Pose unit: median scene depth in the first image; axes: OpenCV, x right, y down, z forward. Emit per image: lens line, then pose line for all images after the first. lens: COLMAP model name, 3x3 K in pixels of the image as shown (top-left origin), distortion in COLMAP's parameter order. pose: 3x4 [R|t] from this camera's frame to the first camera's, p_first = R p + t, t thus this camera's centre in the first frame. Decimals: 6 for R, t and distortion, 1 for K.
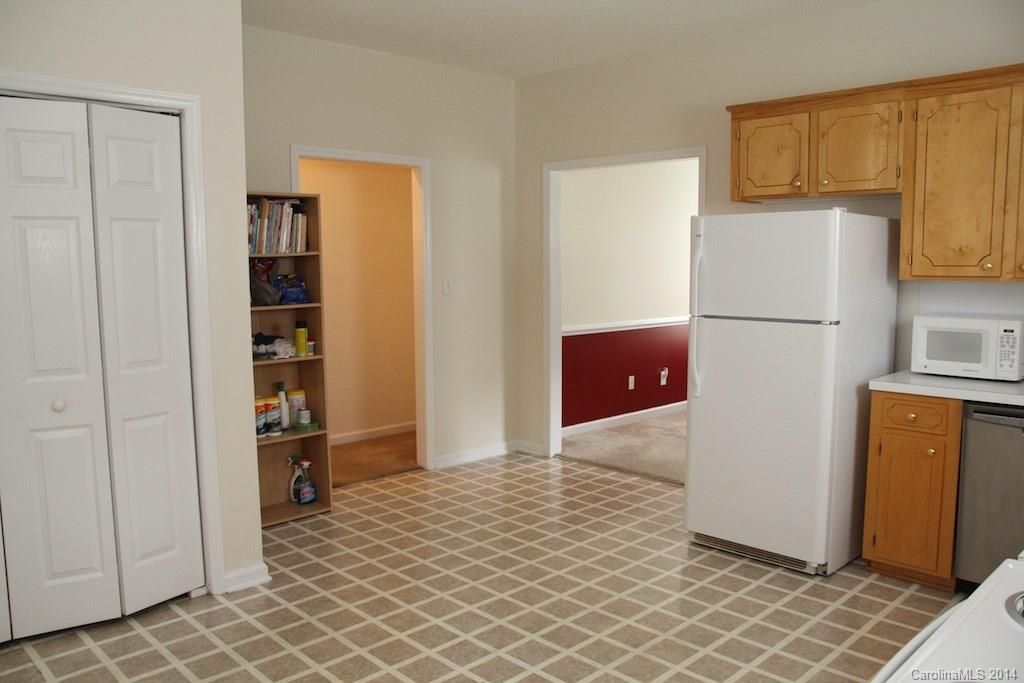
lens RADIAL K [[808.3, 0, 511.9], [0, 808.3, 342.5], [0, 0, 1]] dist [-0.080341, 0.038343]
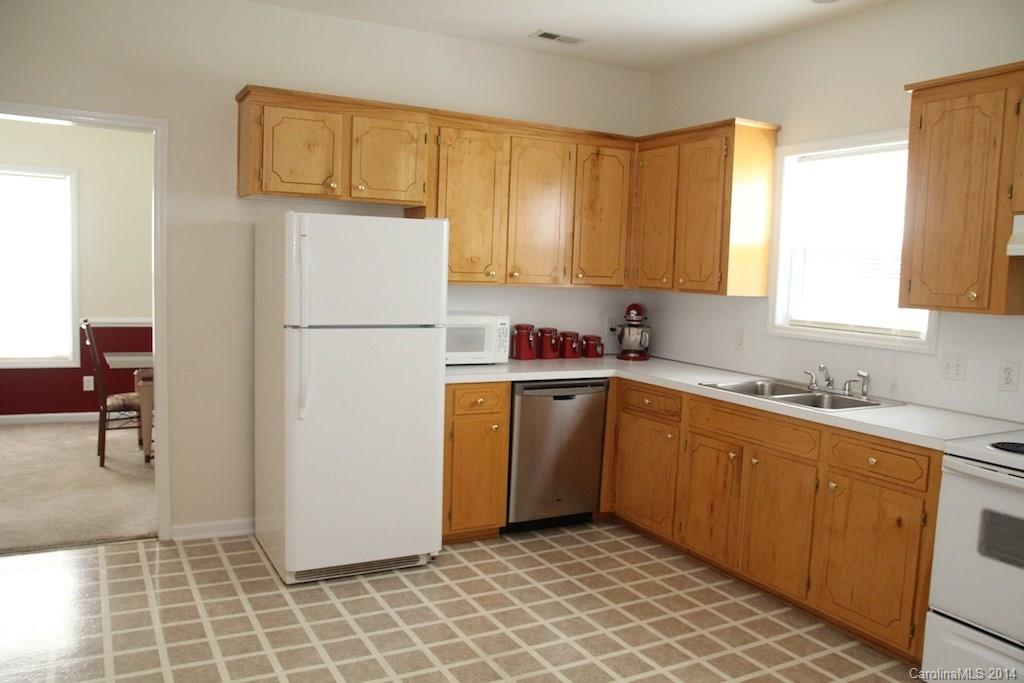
lens RADIAL K [[808.3, 0, 511.5], [0, 808.3, 344.1], [0, 0, 1]] dist [-0.080341, 0.038343]
pose [[0.274921, -0.075281, 0.958515, -0.595591], [0.060103, 0.996326, 0.061012, -0.058360], [-0.959586, 0.040836, 0.278436, 0.585544]]
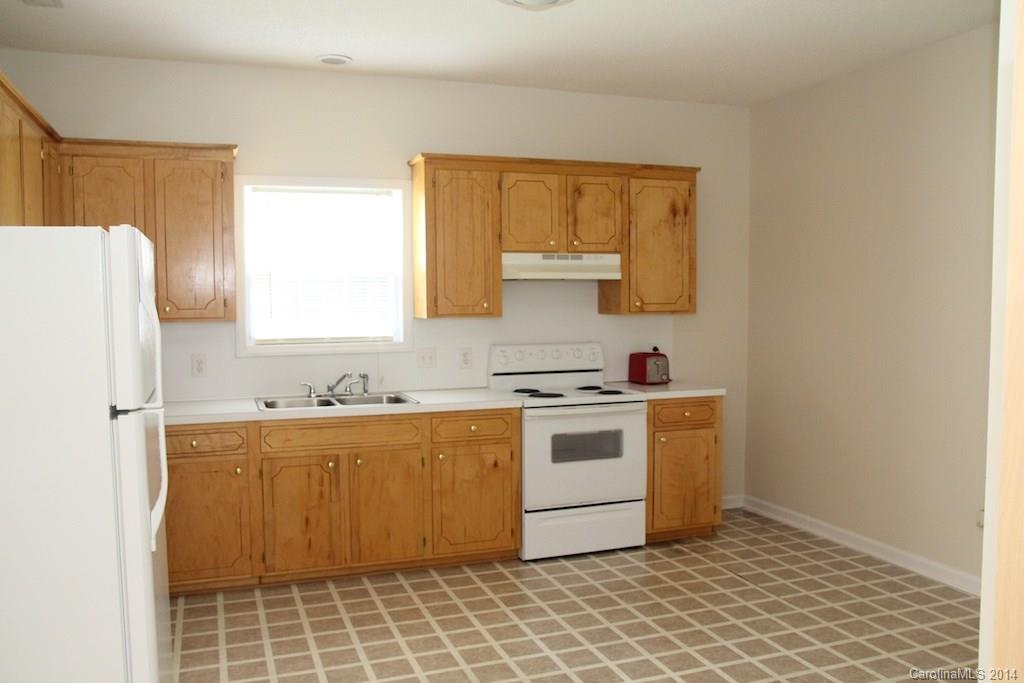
lens RADIAL K [[848.6, 0, 511.8], [0, 848.6, 344.0], [0, 0, 1]] dist [-0.084307, 0.002664]
pose [[-0.910403, -0.009419, 0.413615, -0.259476], [0.054432, 0.988324, 0.142315, -0.155558], [-0.410126, 0.152078, -0.899260, 1.527723]]
